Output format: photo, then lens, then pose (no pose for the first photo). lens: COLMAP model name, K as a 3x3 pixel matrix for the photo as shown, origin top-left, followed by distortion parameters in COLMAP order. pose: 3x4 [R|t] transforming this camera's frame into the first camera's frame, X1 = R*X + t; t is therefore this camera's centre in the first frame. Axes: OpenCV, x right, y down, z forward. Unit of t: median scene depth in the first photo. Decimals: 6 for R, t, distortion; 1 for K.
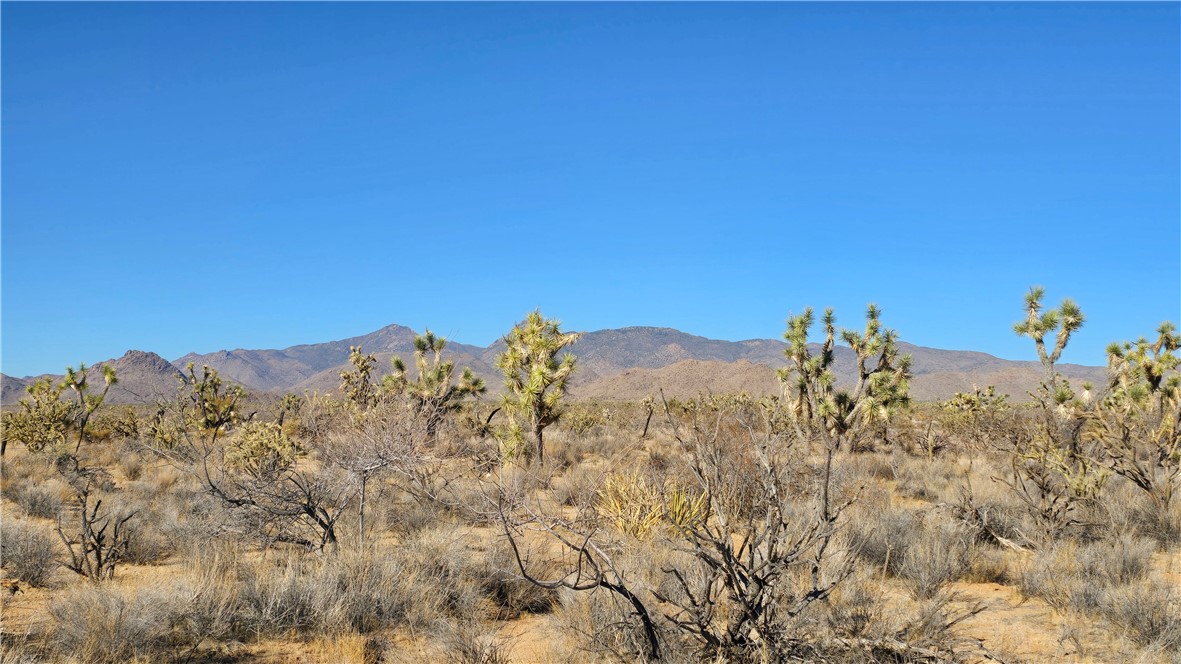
lens RADIAL K [[1401.4, 0, 604.9], [0, 1401.4, 326.0], [0, 0, 1]] dist [0.195041, -0.575454]
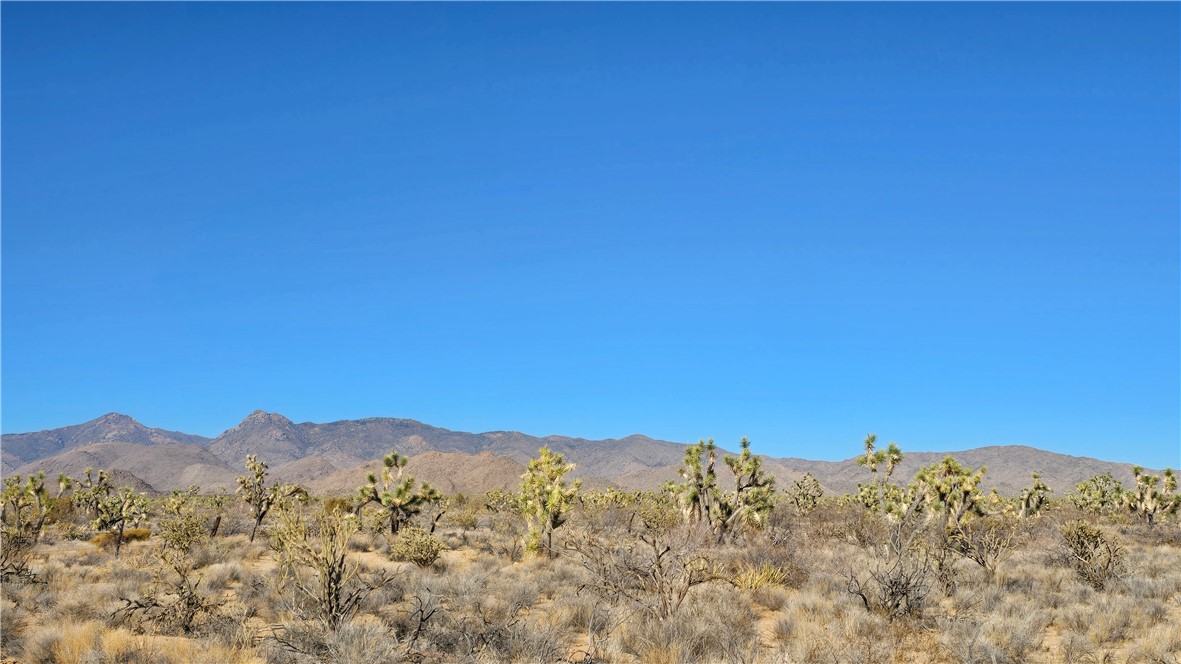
lens RADIAL K [[1401.4, 0, 604.9], [0, 1401.4, 326.0], [0, 0, 1]] dist [0.195041, -0.575454]
pose [[0.983208, 0.023560, 0.180963, -0.200093], [-0.011715, 0.997734, -0.066248, -0.031801], [-0.182114, 0.063016, 0.981256, -0.341469]]
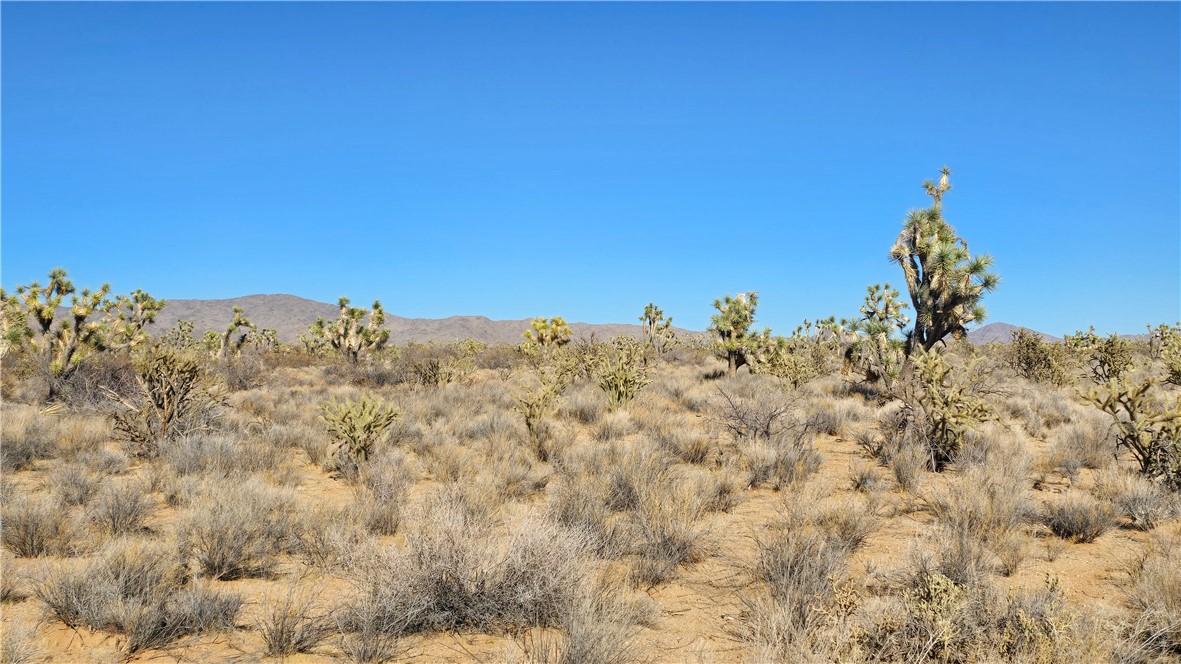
lens RADIAL K [[1401.4, 0, 604.9], [0, 1401.4, 326.0], [0, 0, 1]] dist [0.195041, -0.575454]
pose [[0.771910, 0.010326, 0.635648, 0.031005], [-0.036526, 0.998937, 0.028128, -0.003951], [-0.634682, -0.044930, 0.771466, -0.070281]]
